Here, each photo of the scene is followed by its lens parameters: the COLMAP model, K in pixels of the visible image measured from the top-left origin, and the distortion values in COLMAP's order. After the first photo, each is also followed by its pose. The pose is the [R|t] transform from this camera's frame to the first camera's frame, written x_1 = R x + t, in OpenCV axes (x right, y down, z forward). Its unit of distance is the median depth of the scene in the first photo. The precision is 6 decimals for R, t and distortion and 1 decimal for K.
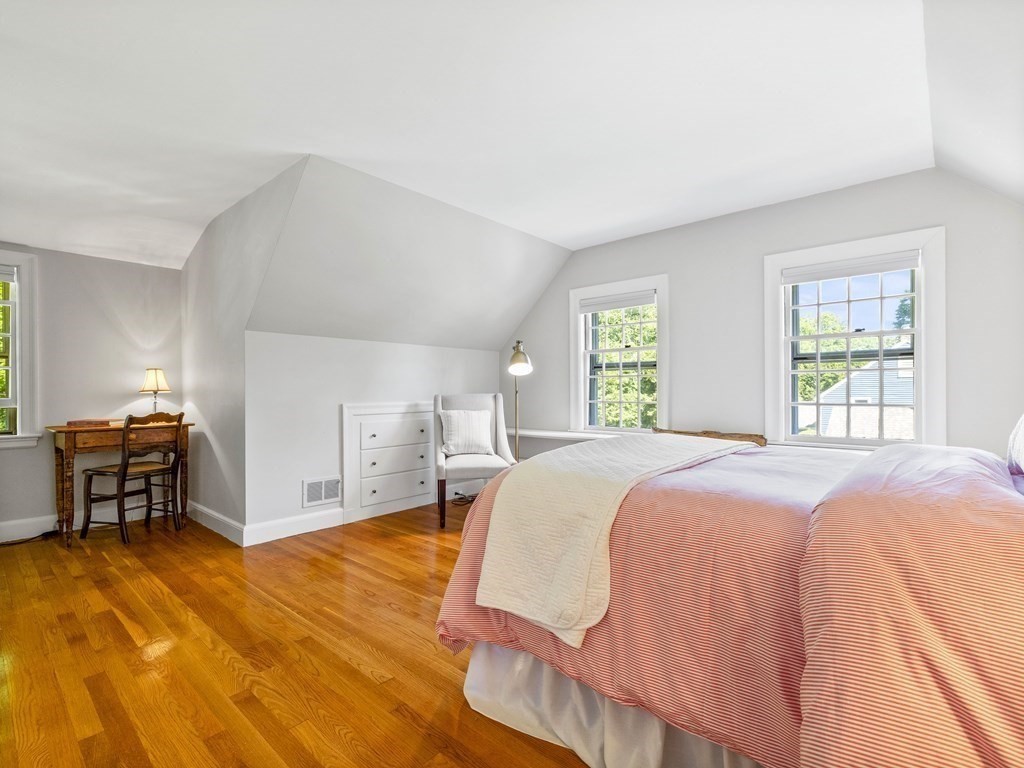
lens RADIAL K [[491.2, 0, 508.2], [0, 491.2, 391.0], [0, 0, 1]] dist [0.001604, -0.000371]
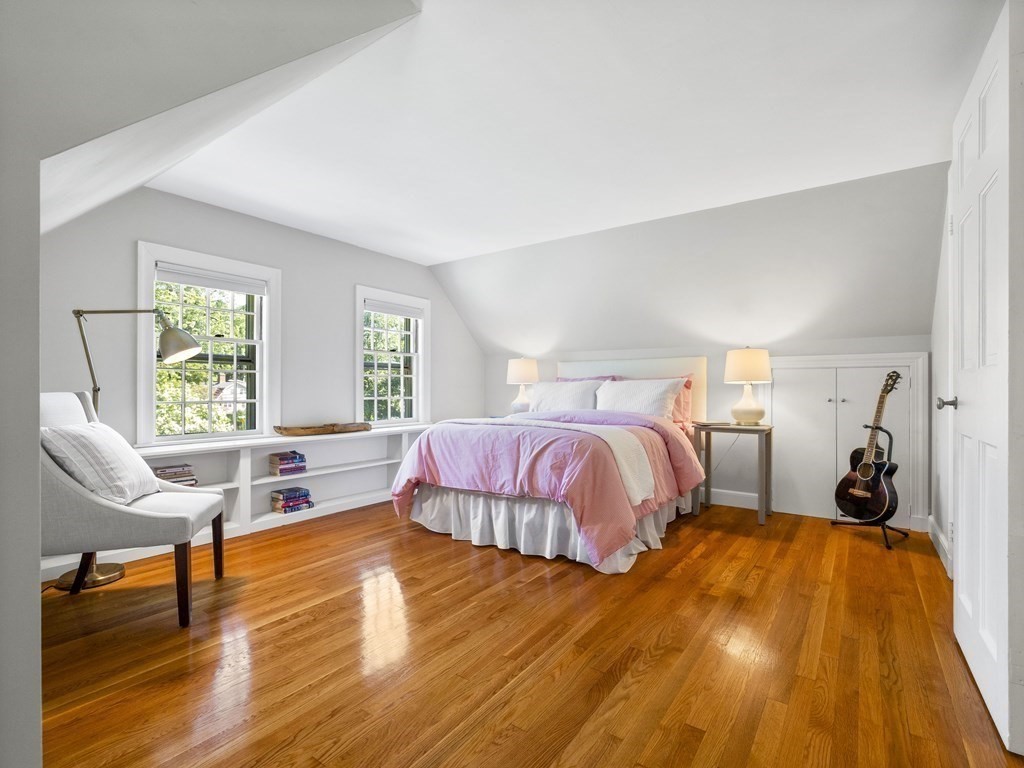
lens RADIAL K [[491.2, 0, 508.2], [0, 491.2, 391.0], [0, 0, 1]] dist [0.001604, -0.000371]
pose [[-0.108905, -0.003703, 0.994045, -0.903568], [0.000022, 0.999993, 0.003727, 0.001386], [-0.994052, 0.000428, -0.108904, 0.829198]]
